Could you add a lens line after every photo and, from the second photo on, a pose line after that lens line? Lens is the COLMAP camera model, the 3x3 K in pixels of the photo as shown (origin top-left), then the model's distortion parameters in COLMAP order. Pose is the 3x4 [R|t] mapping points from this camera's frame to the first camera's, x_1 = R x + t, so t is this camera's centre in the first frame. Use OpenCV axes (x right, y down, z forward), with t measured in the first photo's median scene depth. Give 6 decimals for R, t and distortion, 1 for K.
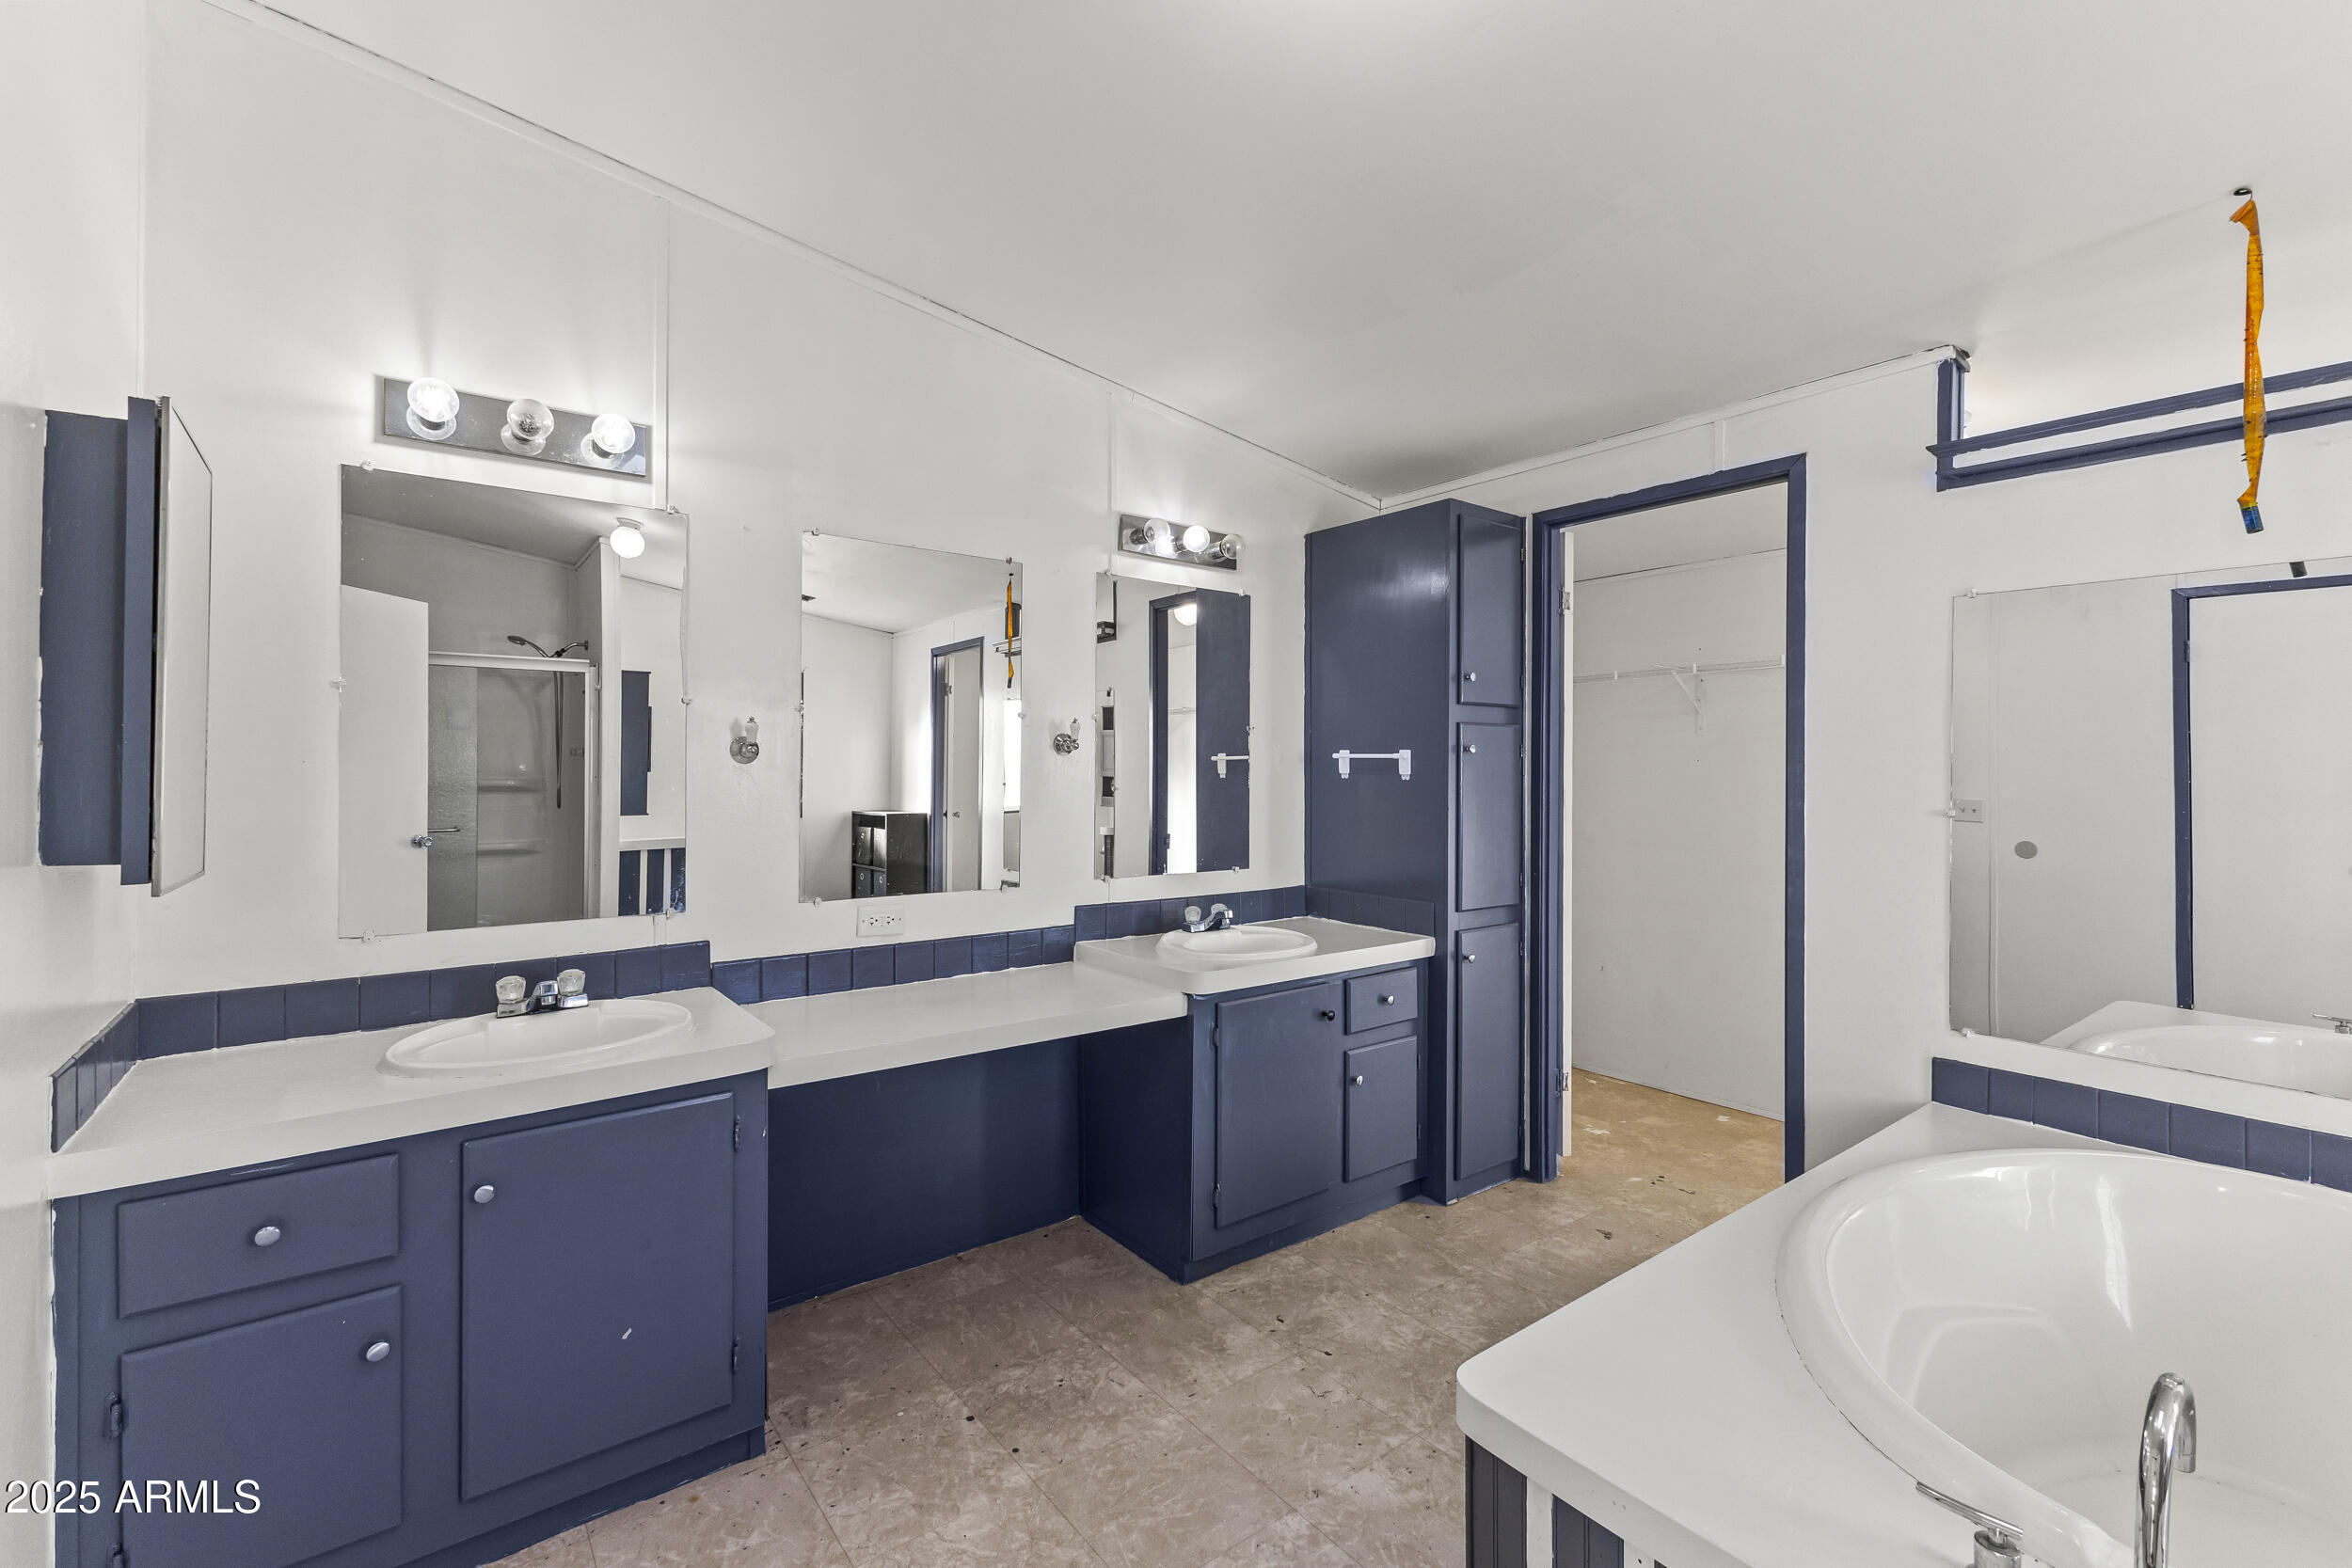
lens RADIAL K [[1016.0, 0, 1167.1], [0, 1016.0, 768.3], [0, 0, 1]] dist [0.002013, -0.001183]
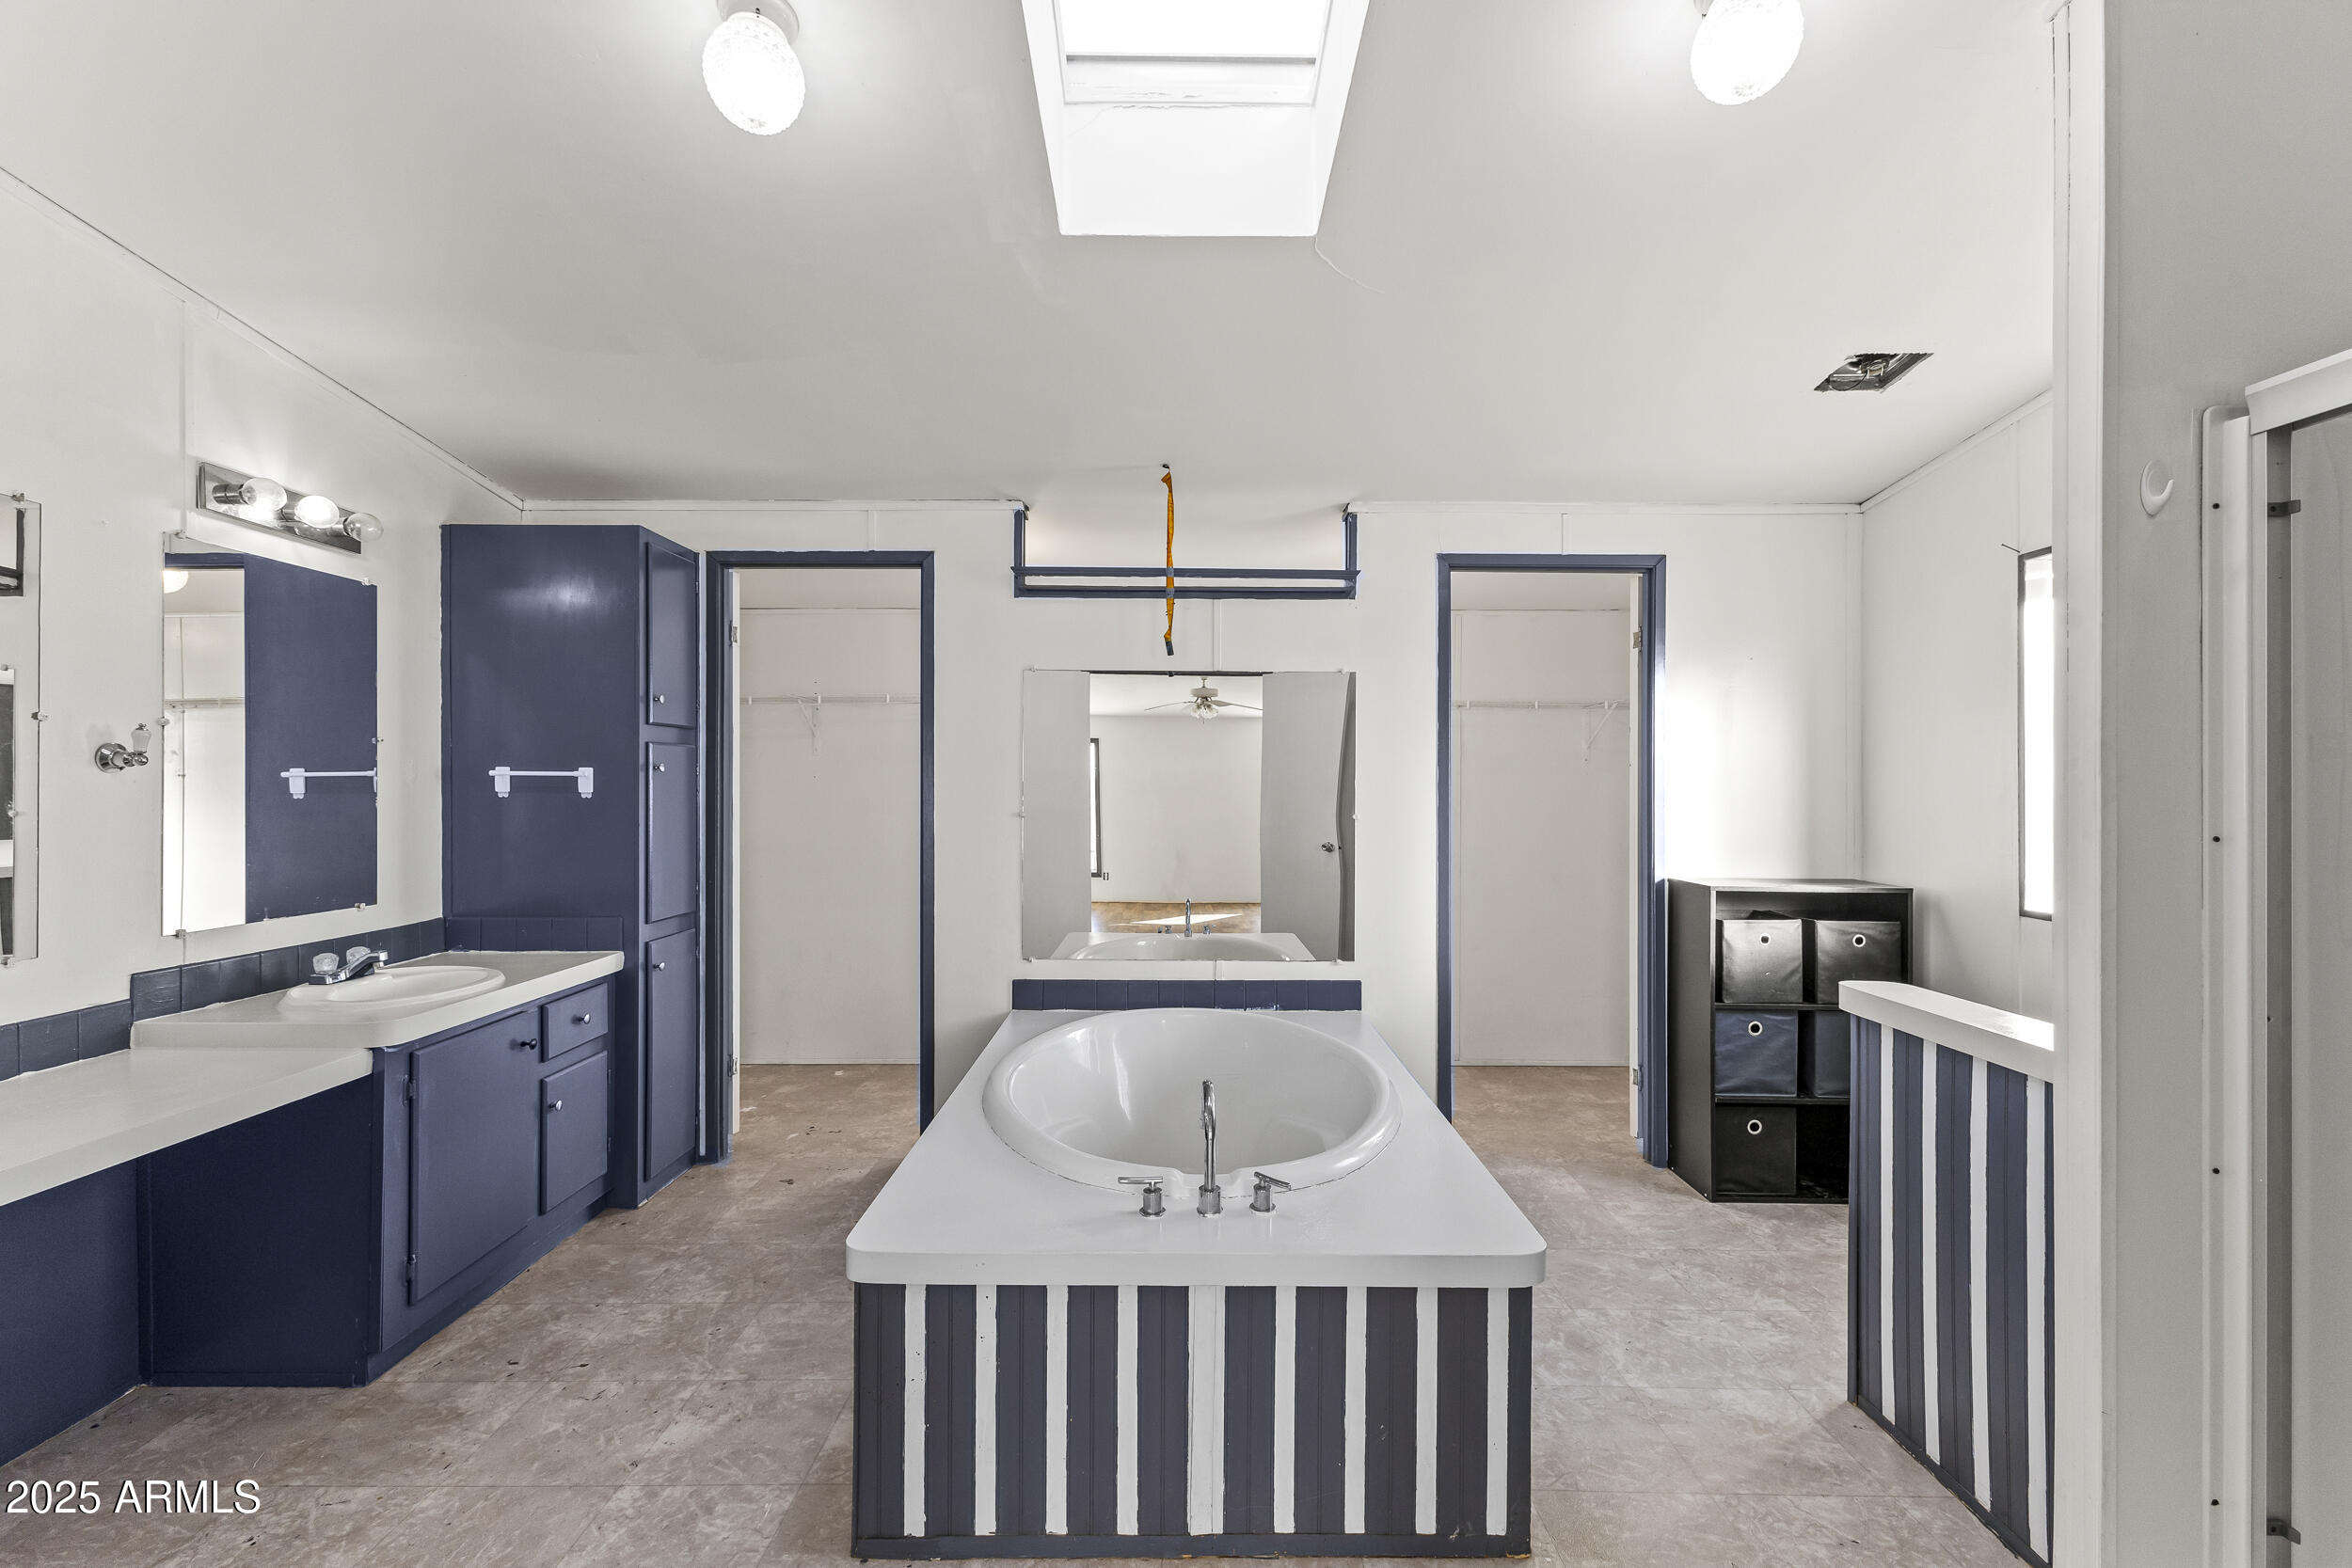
lens RADIAL K [[1016.0, 0, 1183.0], [0, 1016.0, 781.9], [0, 0, 1]] dist [0.002013, -0.001183]
pose [[0.600567, -0.004799, 0.799560, -0.226933], [0.003300, 0.999988, 0.003523, -0.006059], [-0.799567, 0.000523, 0.600576, -0.068476]]
